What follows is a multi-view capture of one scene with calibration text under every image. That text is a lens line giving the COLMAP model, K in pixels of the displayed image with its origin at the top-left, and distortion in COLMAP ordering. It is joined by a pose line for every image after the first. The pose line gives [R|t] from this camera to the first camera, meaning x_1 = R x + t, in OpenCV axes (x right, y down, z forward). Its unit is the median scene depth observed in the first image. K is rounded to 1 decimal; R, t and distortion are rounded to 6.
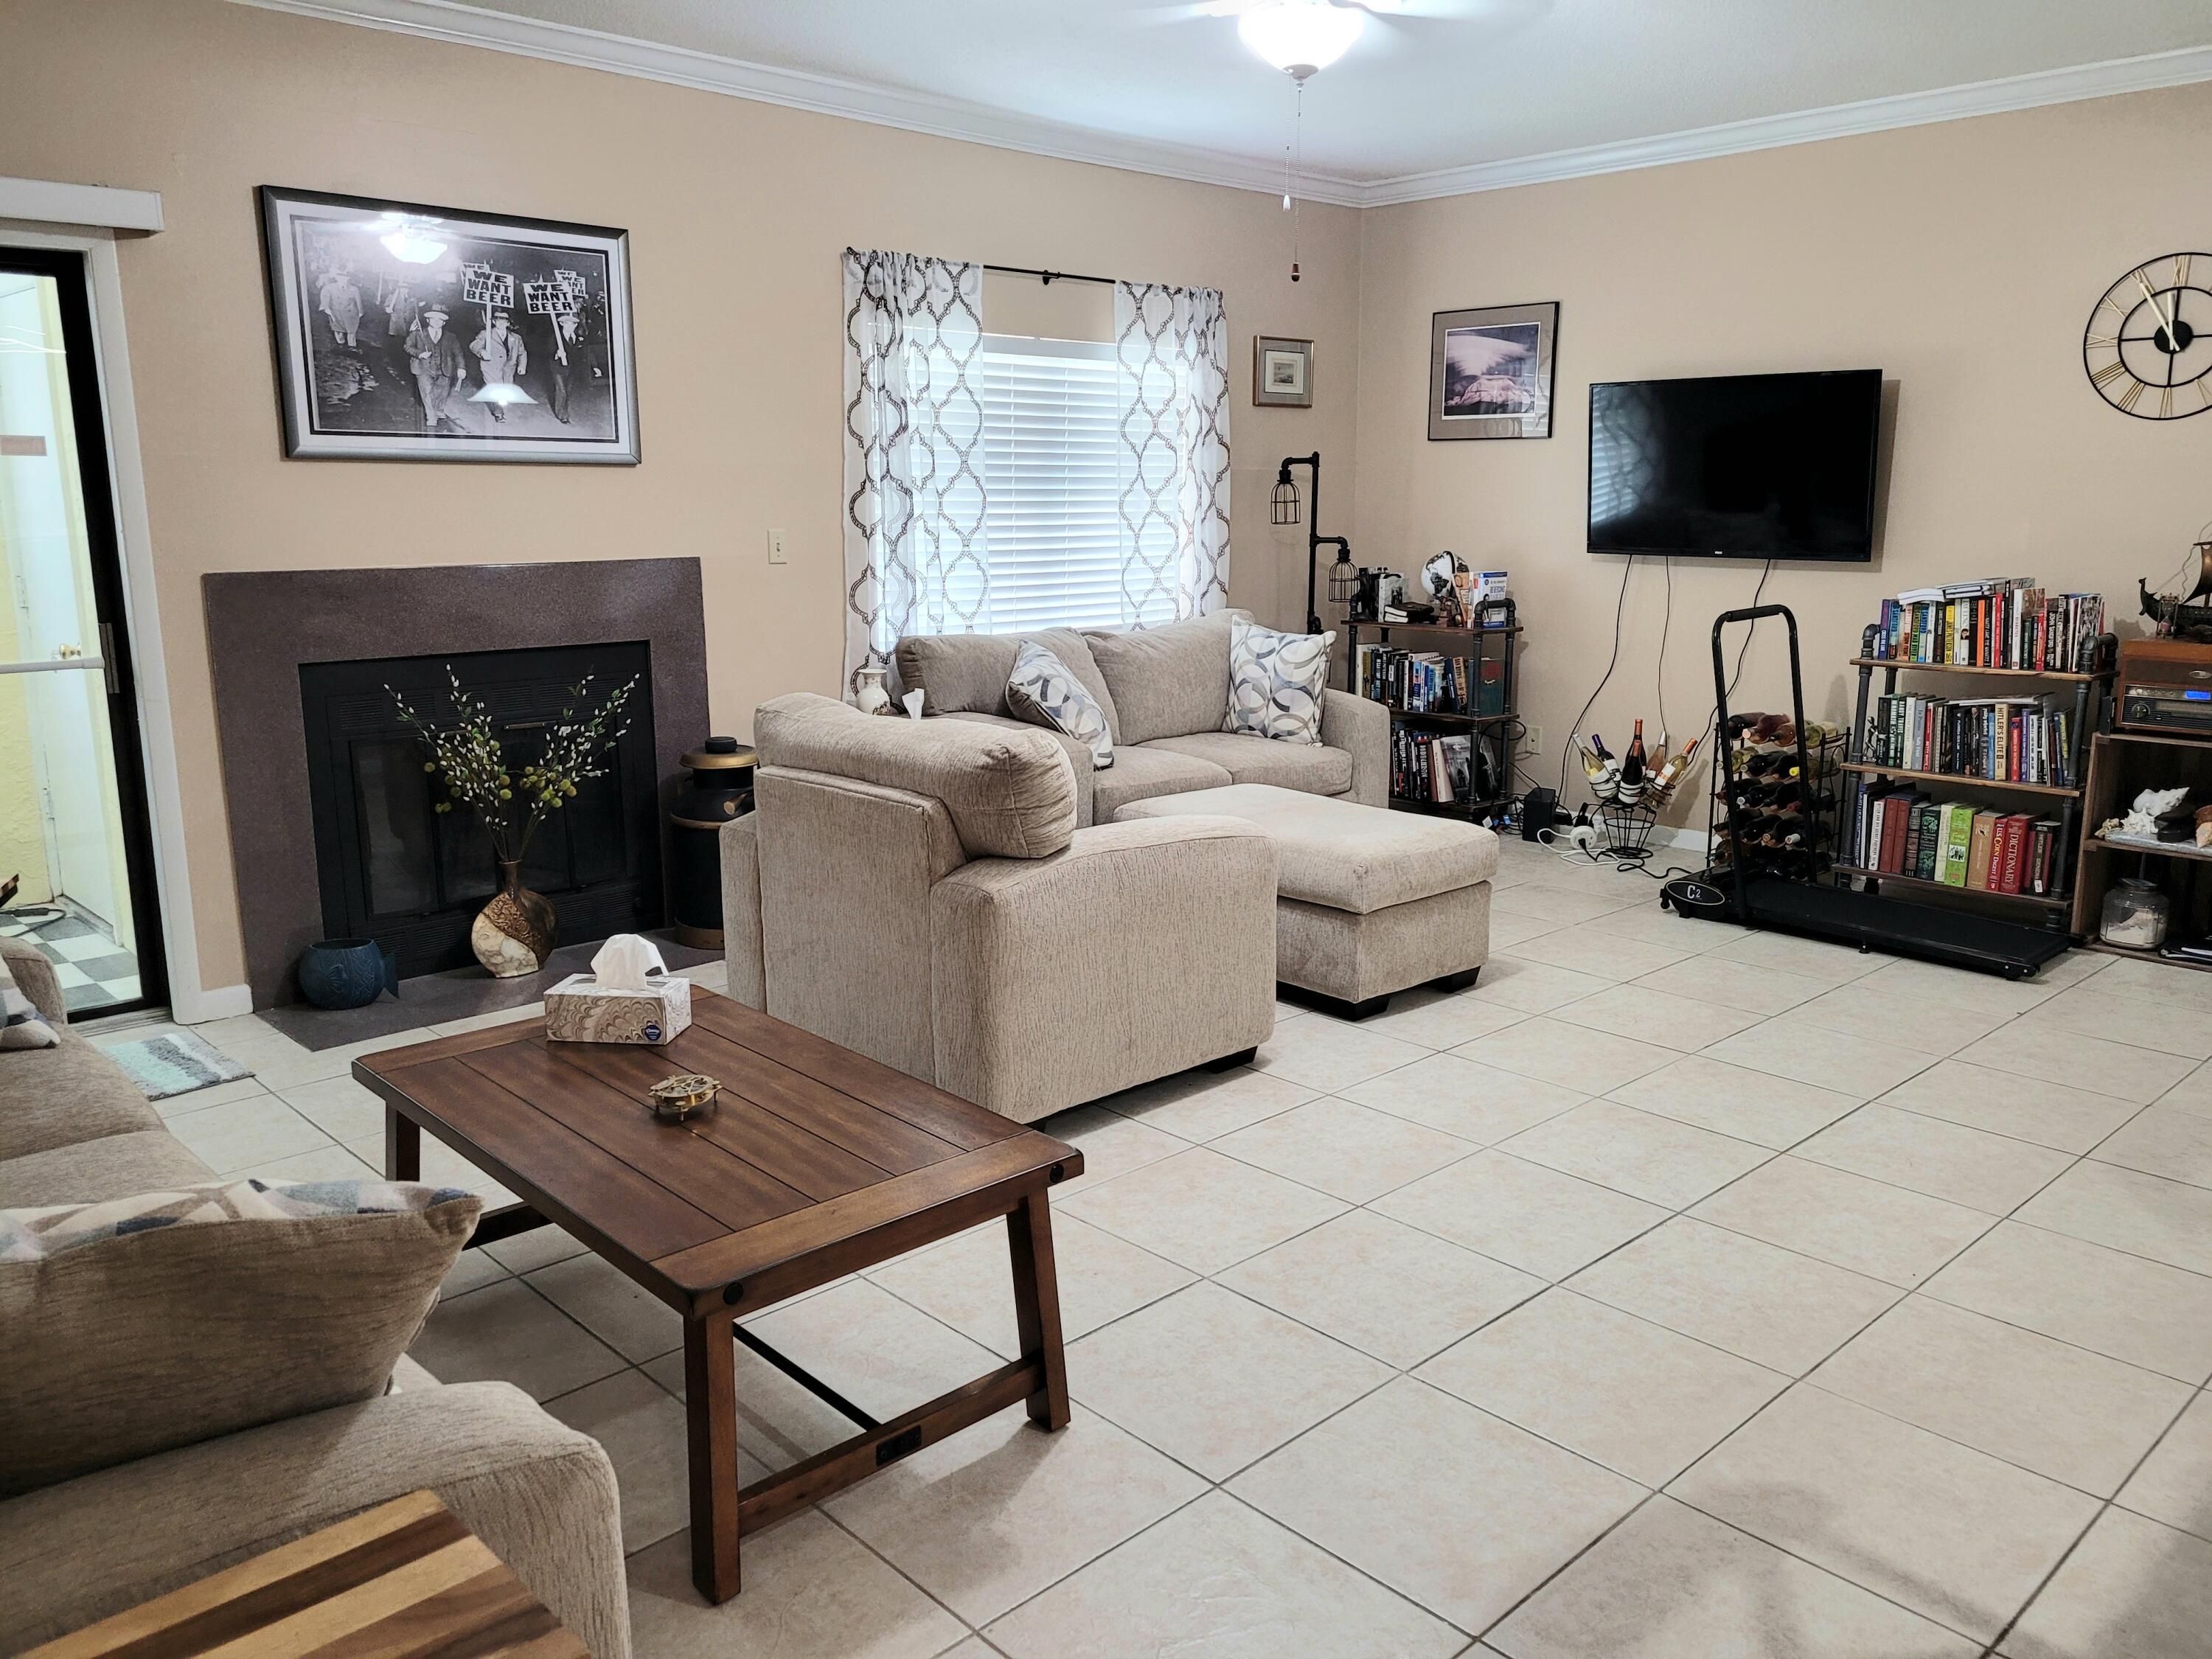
lens RADIAL K [[1663.3, 0, 1113.3], [0, 1663.3, 811.0], [0, 0, 1]] dist [0.071036, -0.049505]
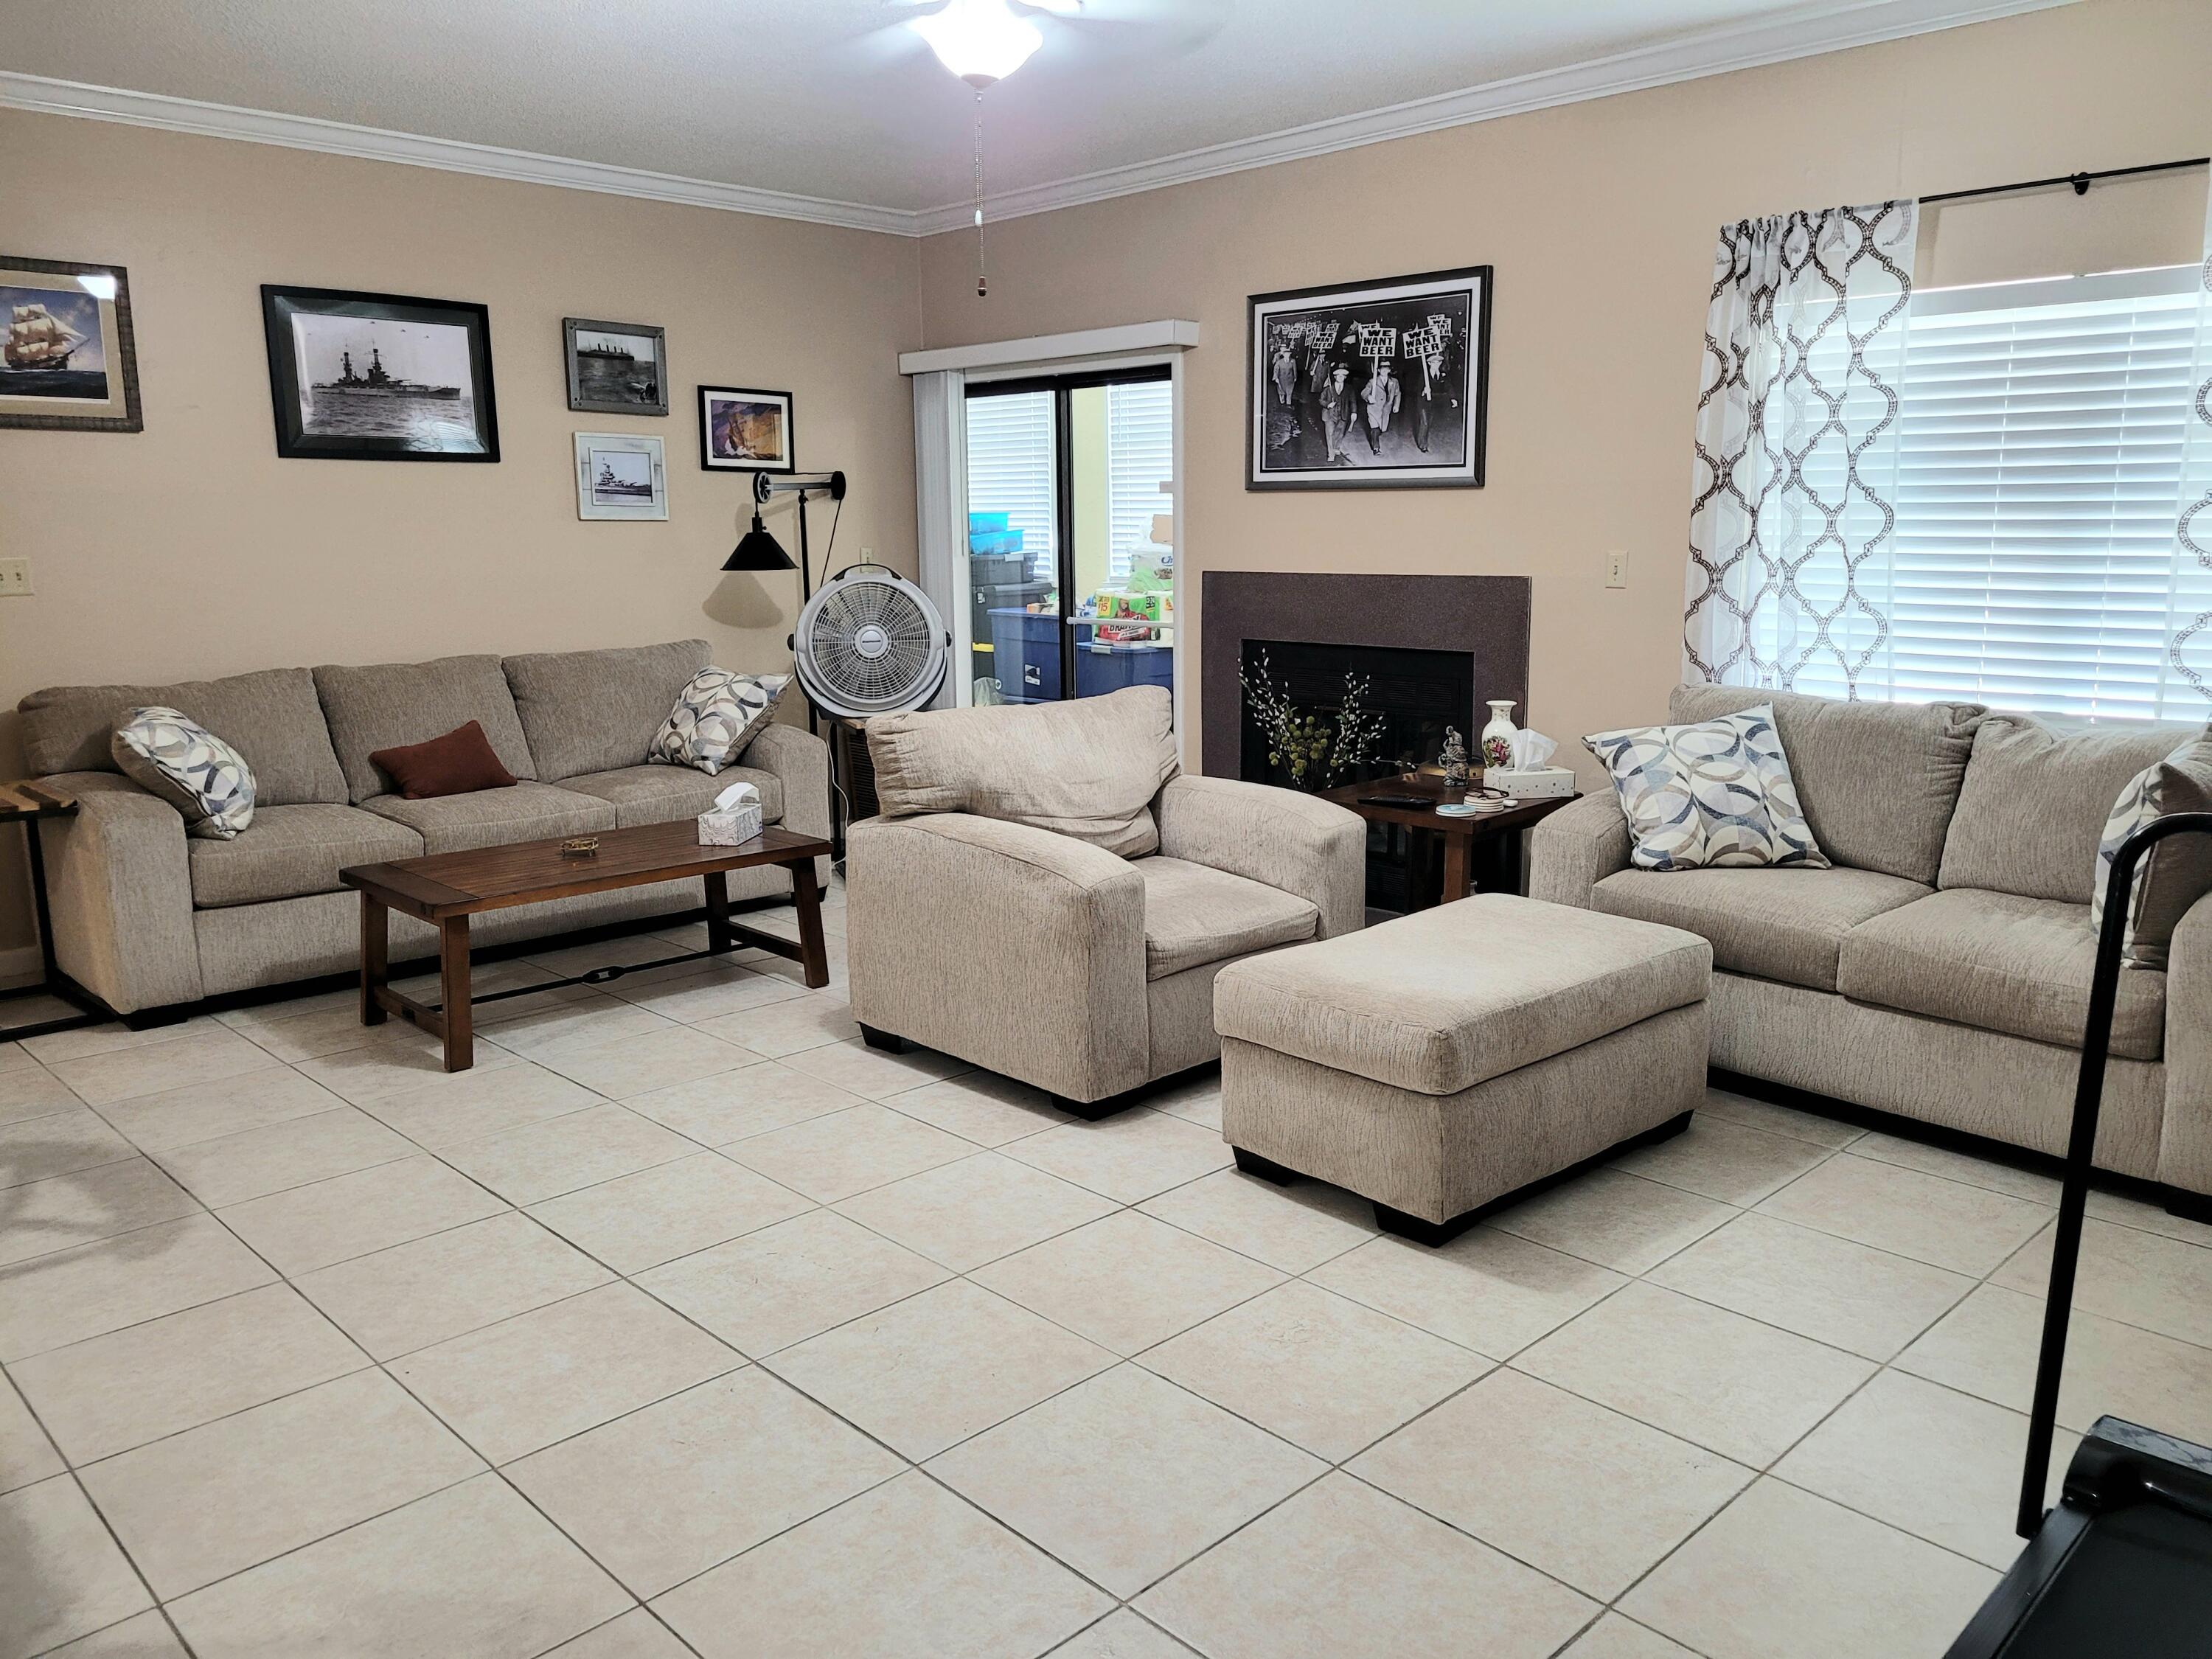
lens RADIAL K [[1663.3, 0, 1113.3], [0, 1663.3, 811.0], [0, 0, 1]] dist [0.071036, -0.049505]
pose [[0.011421, 0.175870, -0.984347, 0.841028], [-0.186848, 0.967448, 0.170682, -0.155146], [0.982322, 0.181974, 0.043910, 0.814600]]
